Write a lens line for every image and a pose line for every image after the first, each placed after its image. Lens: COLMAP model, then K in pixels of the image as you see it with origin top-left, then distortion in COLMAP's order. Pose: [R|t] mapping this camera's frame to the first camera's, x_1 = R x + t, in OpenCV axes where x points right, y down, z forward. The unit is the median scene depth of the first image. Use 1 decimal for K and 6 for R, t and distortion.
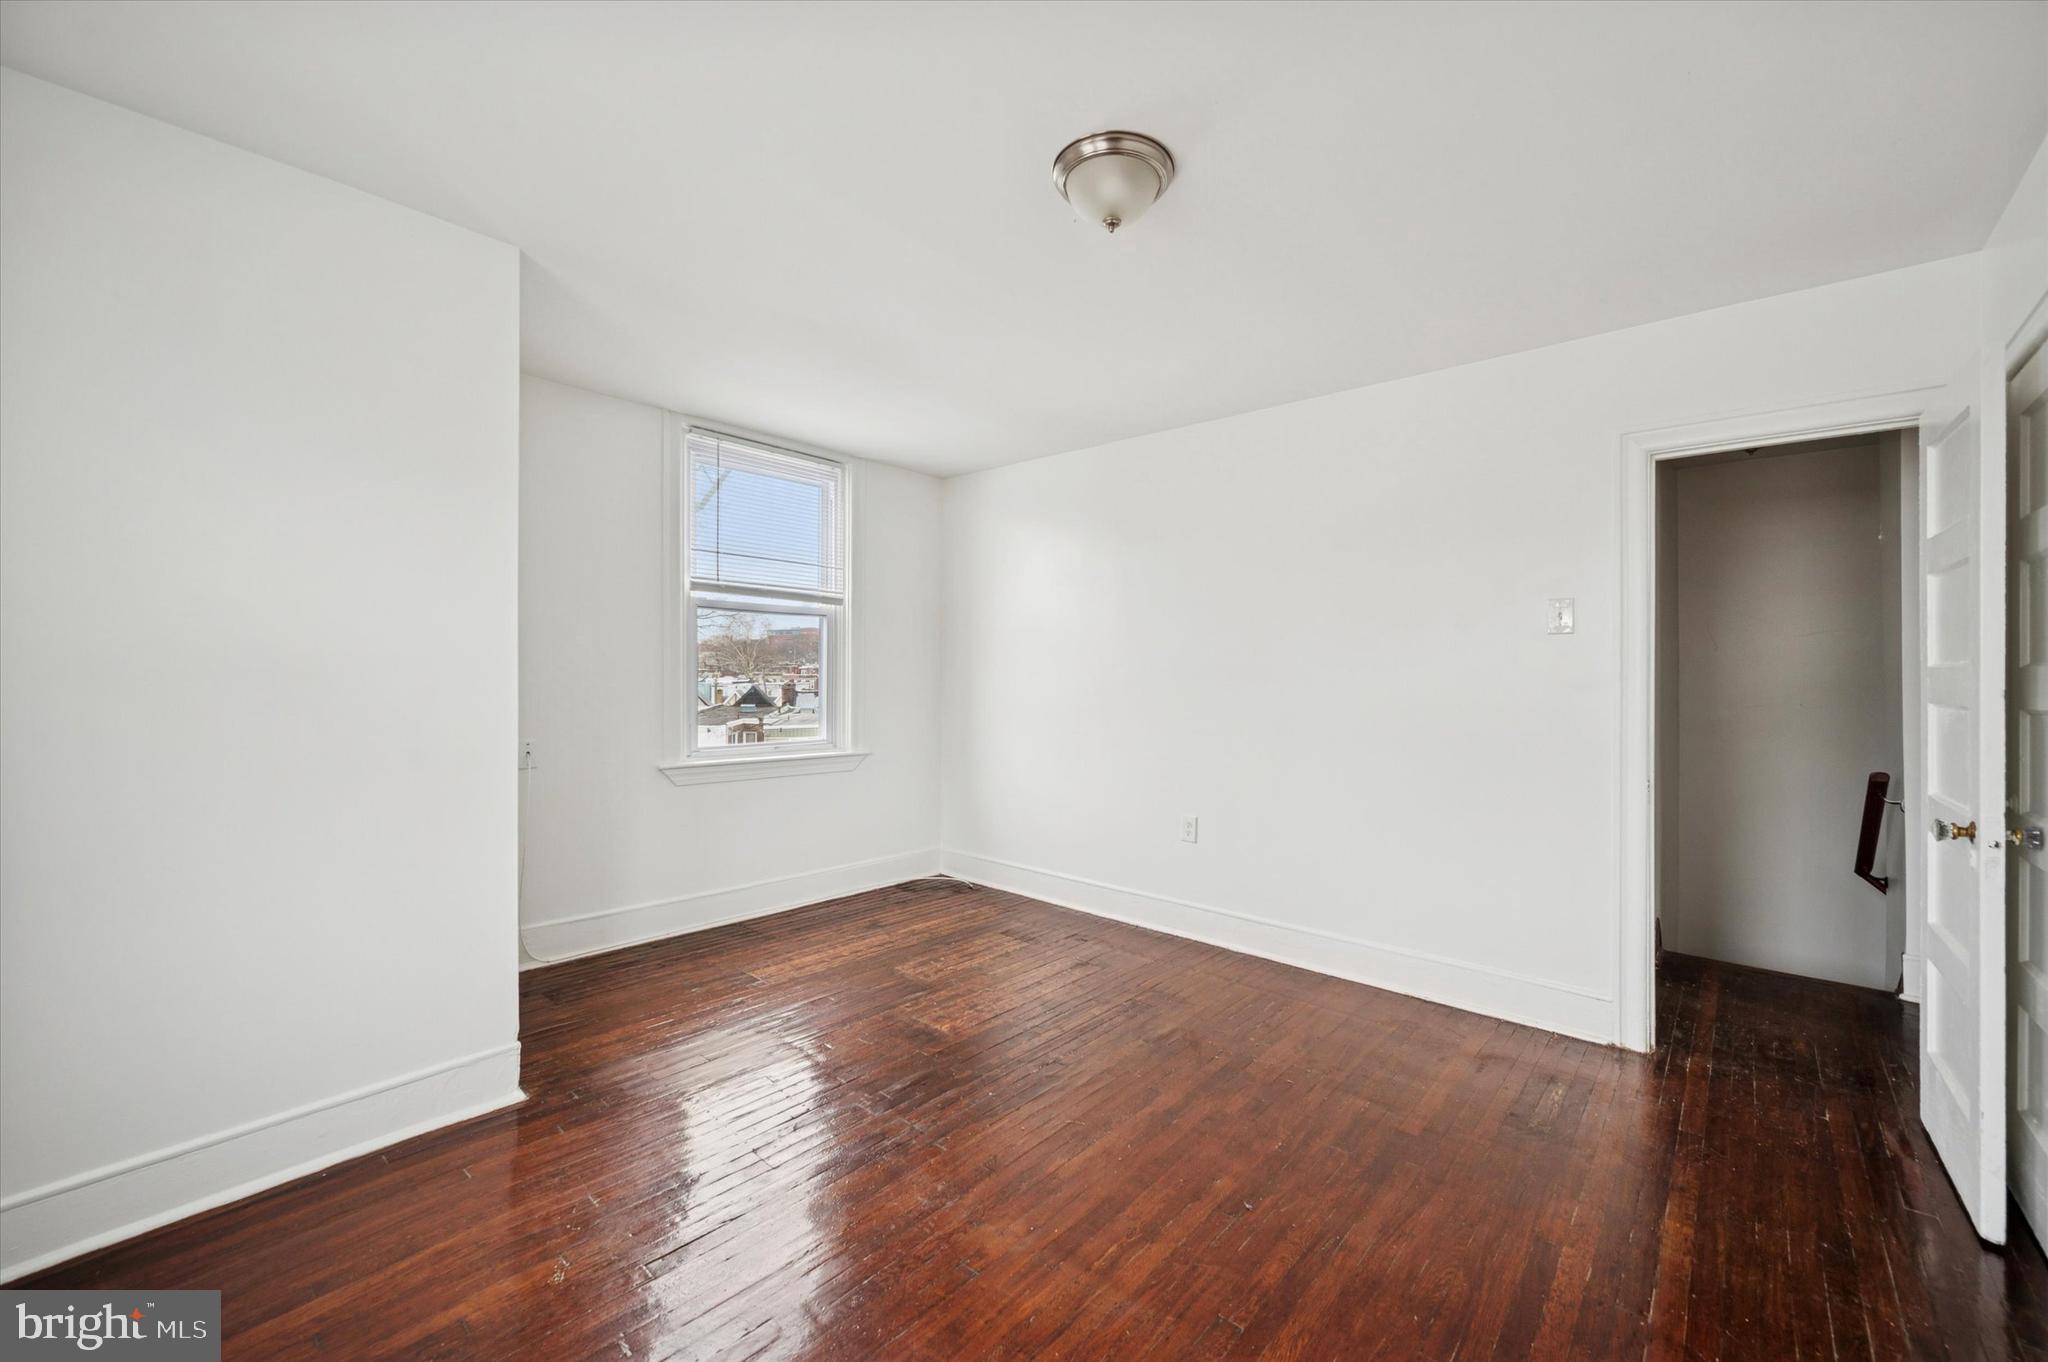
lens RADIAL K [[821.9, 0, 1032.6], [0, 821.9, 681.6], [0, 0, 1]] dist [0.000385, -0.000112]
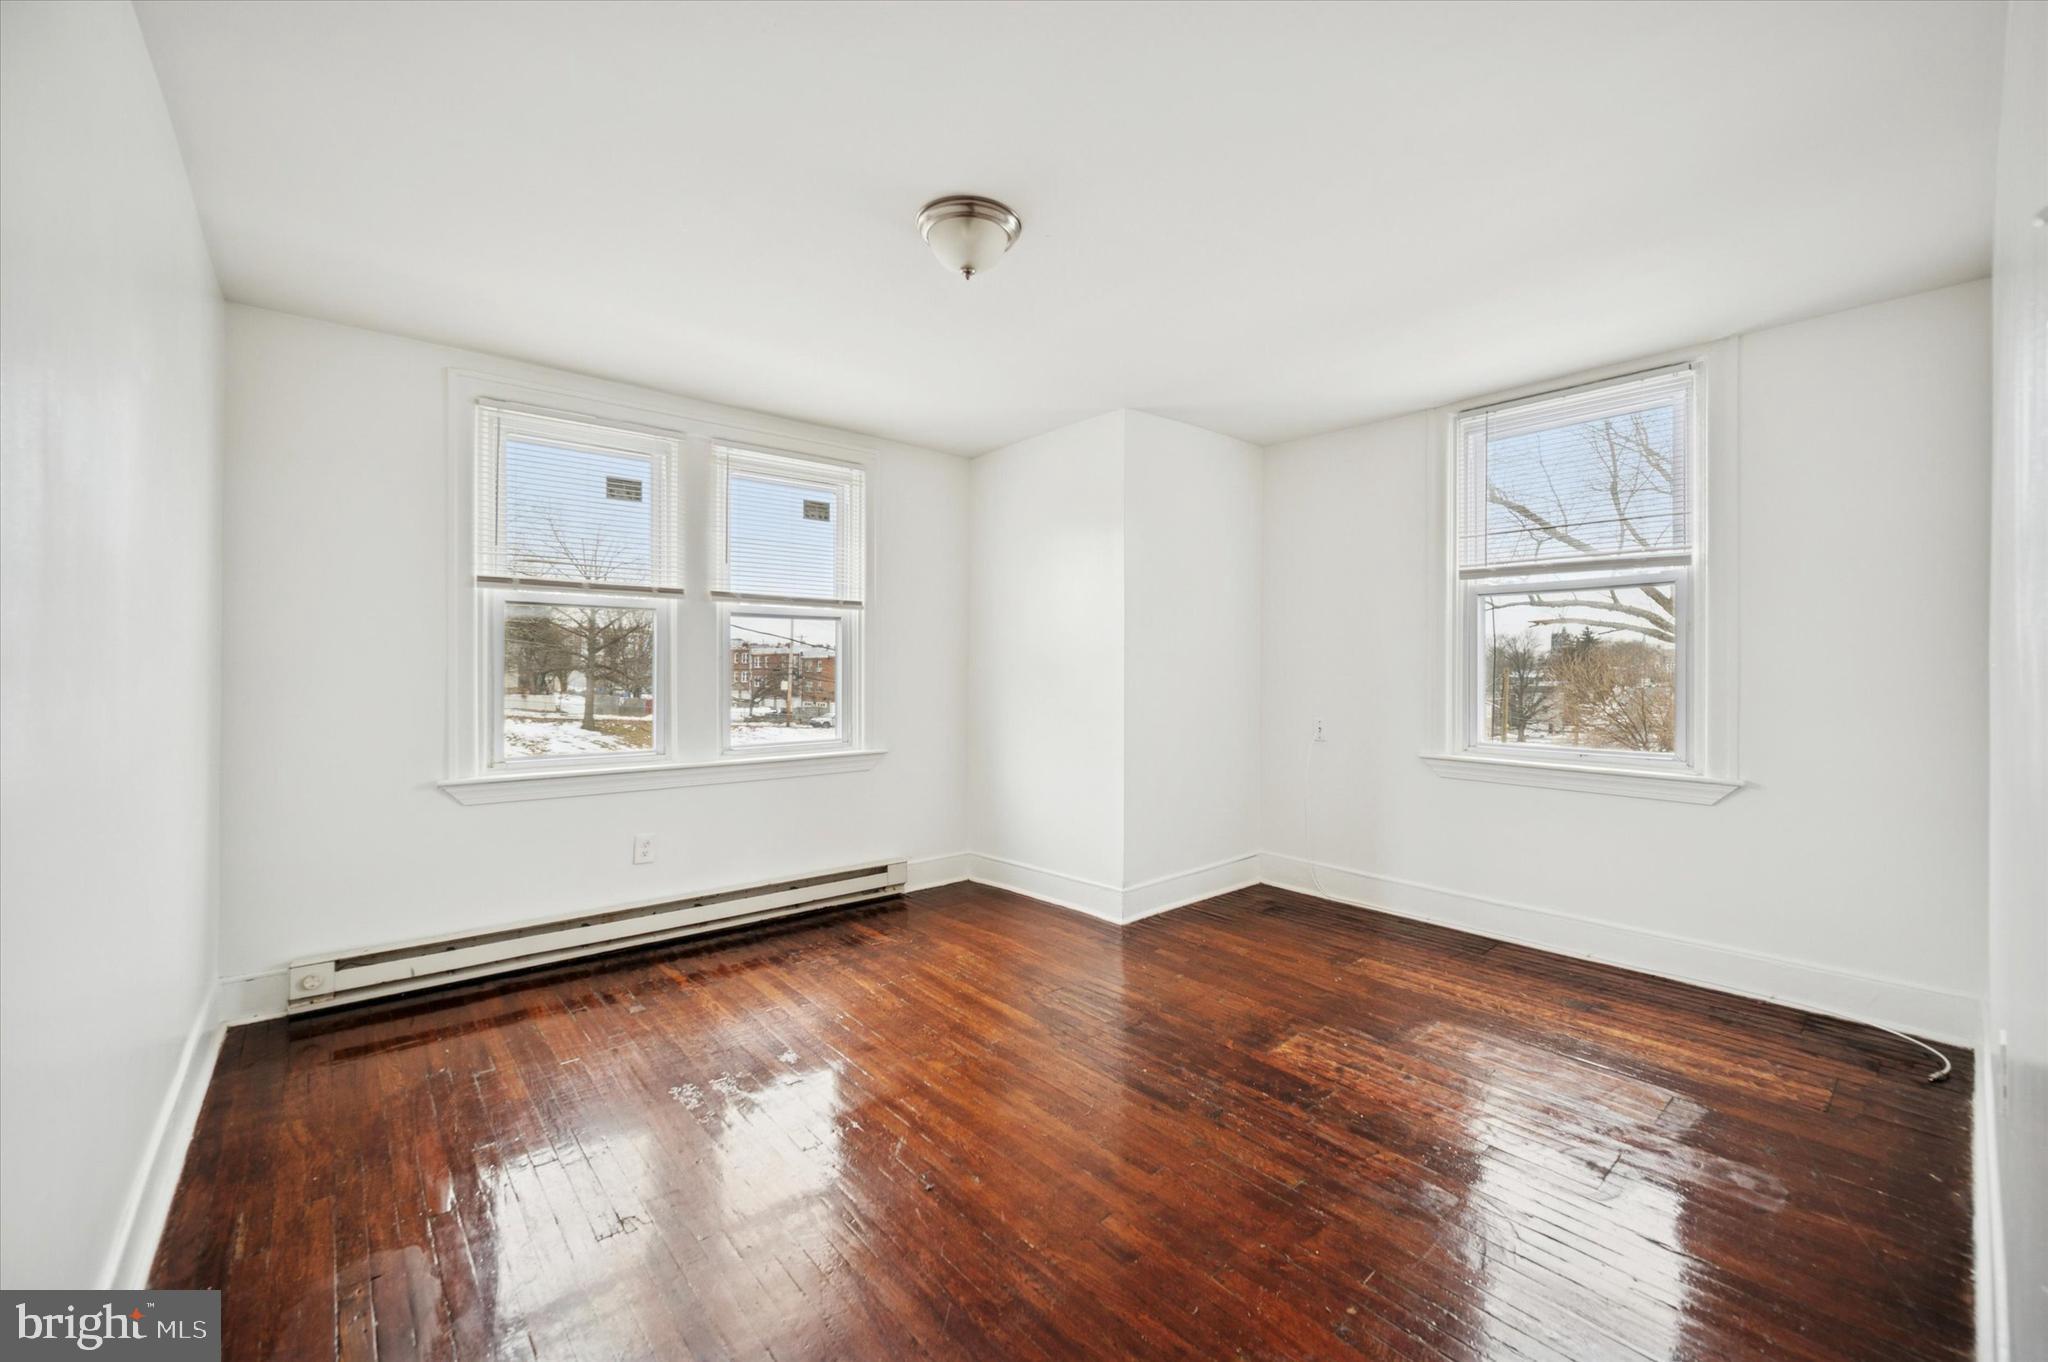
lens RADIAL K [[821.9, 0, 1032.6], [0, 821.9, 681.6], [0, 0, 1]] dist [0.000385, -0.000112]
pose [[-0.145316, 0.004434, -0.989375, 0.611808], [-0.007964, 0.999952, 0.005651, 0.007626], [0.989353, 0.008700, -0.145274, 0.626964]]
